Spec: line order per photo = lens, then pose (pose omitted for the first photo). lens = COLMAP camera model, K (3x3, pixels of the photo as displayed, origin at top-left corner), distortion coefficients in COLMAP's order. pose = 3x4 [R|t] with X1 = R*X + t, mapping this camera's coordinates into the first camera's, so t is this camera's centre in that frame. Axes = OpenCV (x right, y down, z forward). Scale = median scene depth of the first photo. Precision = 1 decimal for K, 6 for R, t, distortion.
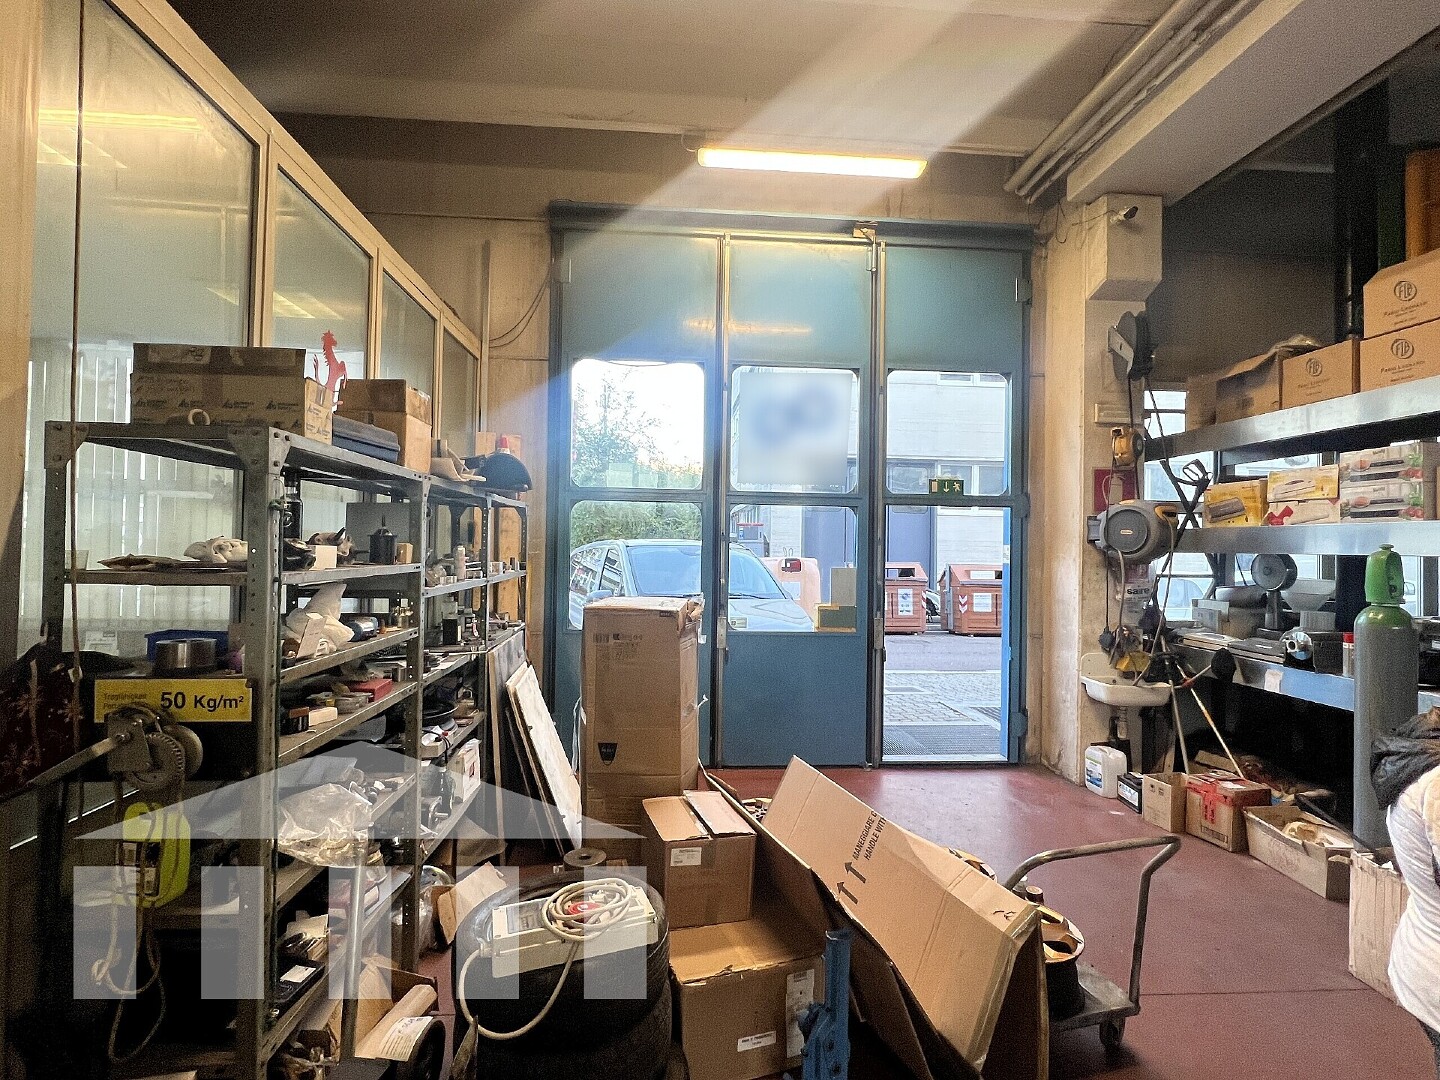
lens RADIAL K [[684.1, 0, 714.8], [0, 684.1, 534.8], [0, 0, 1]] dist [0.000223, -0.000943]
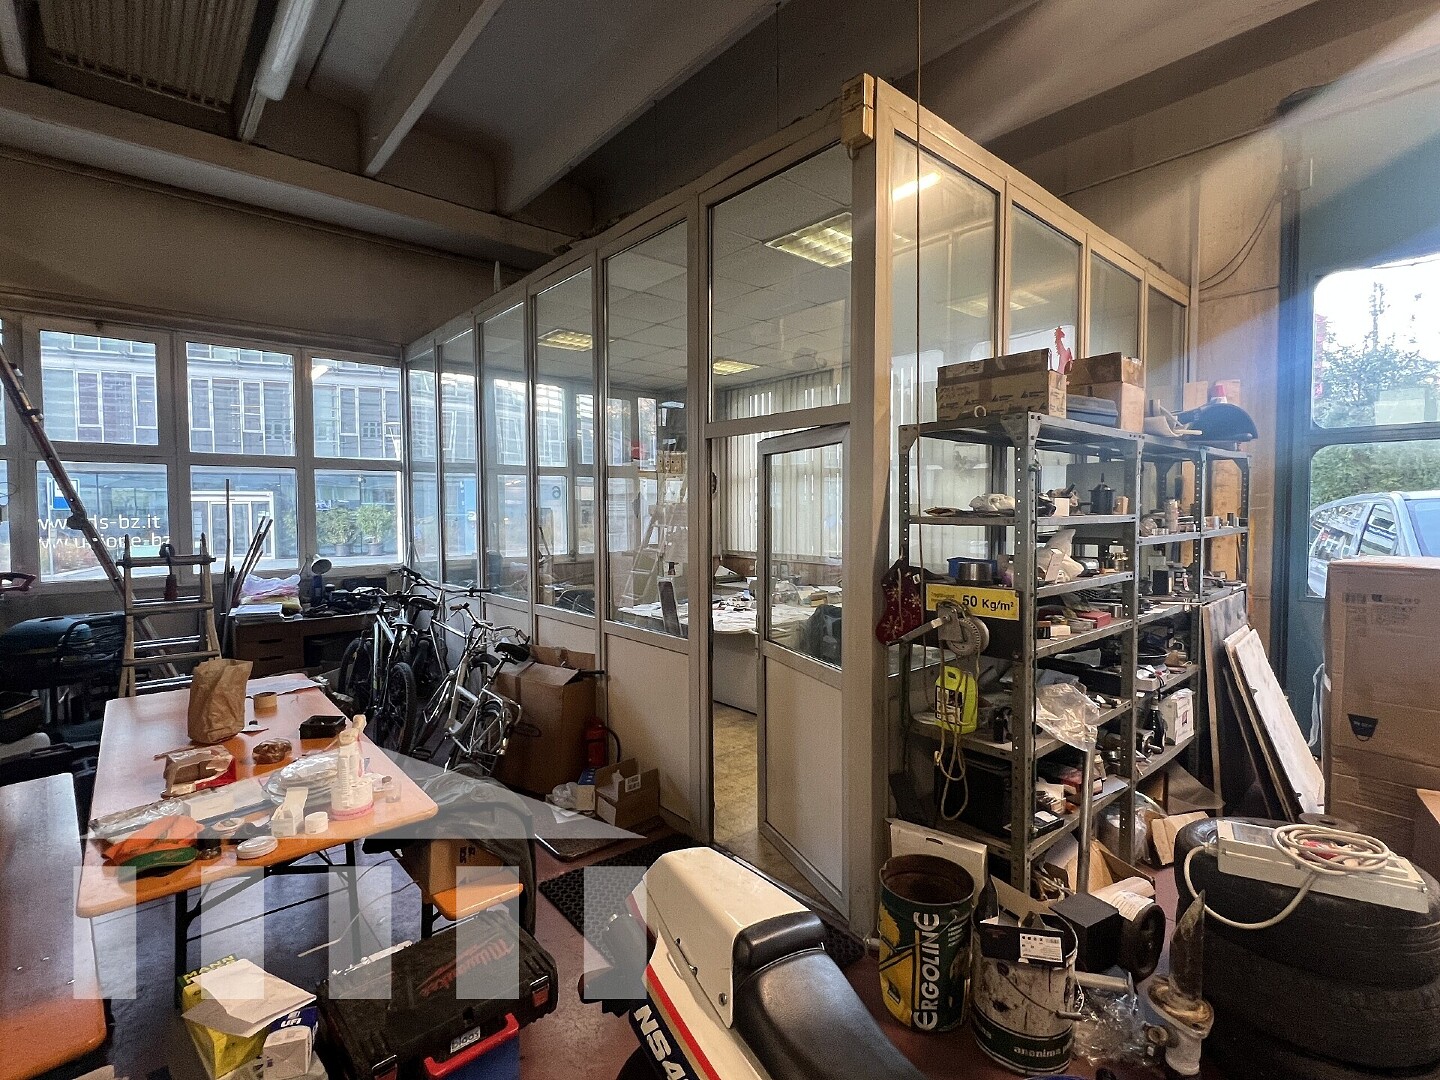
lens RADIAL K [[684.1, 0, 714.8], [0, 684.1, 534.8], [0, 0, 1]] dist [0.000223, -0.000943]
pose [[0.601738, 0.013779, -0.798575, 0.047361], [0.027833, 0.998882, 0.038208, 0.012943], [0.798209, -0.045219, 0.600681, -0.216344]]
